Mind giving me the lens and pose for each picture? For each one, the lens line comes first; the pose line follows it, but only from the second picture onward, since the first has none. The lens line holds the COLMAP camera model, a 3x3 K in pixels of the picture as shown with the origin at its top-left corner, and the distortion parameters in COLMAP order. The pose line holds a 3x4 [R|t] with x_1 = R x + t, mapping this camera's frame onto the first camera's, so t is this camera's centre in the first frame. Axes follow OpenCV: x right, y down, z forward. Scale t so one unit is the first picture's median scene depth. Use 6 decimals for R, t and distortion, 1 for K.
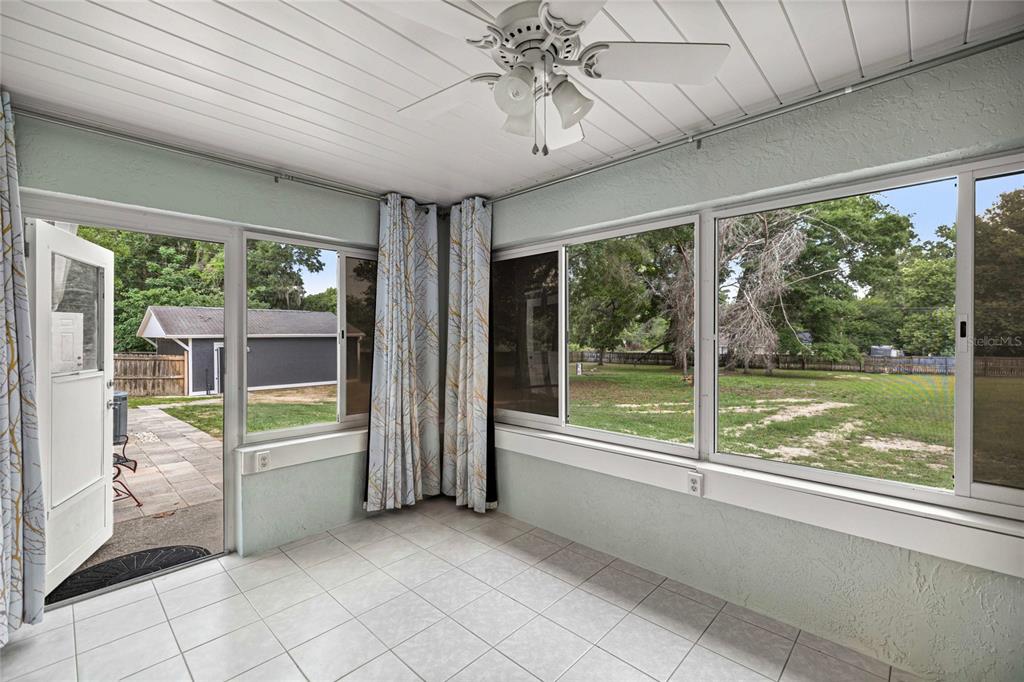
lens RADIAL K [[444.5, 0, 512.5], [0, 444.5, 343.3], [0, 0, 1]] dist [0.004005, -0.000583]
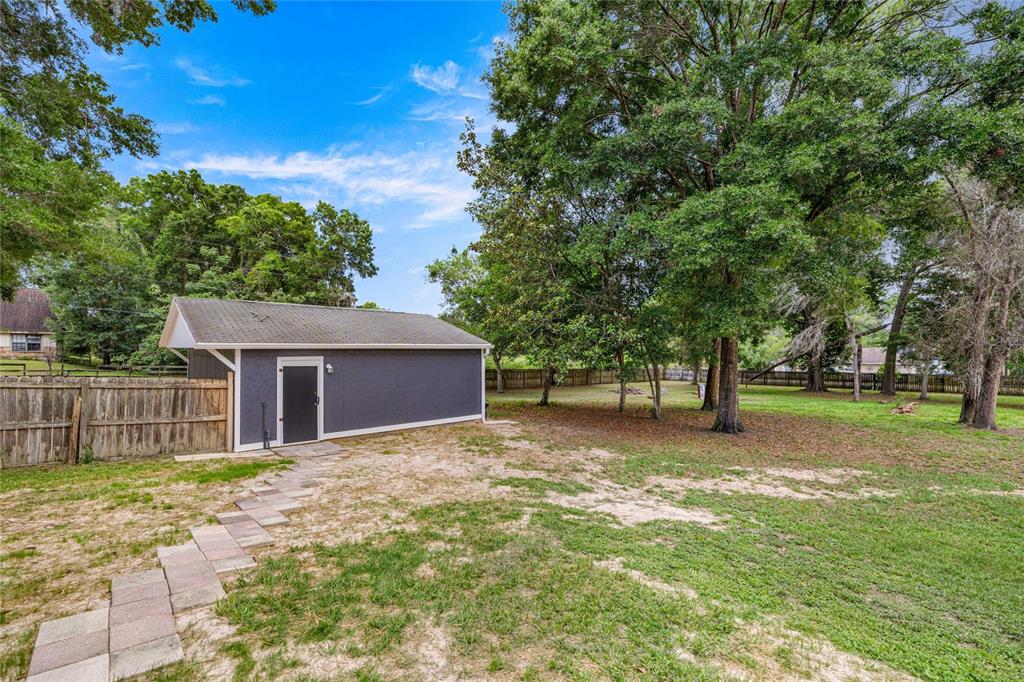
lens RADIAL K [[444.5, 0, 512.1], [0, 444.5, 349.1], [0, 0, 1]] dist [0.004005, -0.000583]
pose [[0.997999, 0.003822, -0.063116, -0.160347], [-0.005044, 0.999803, -0.019208, -0.000993], [0.063030, 0.019488, 0.997821, 0.215568]]
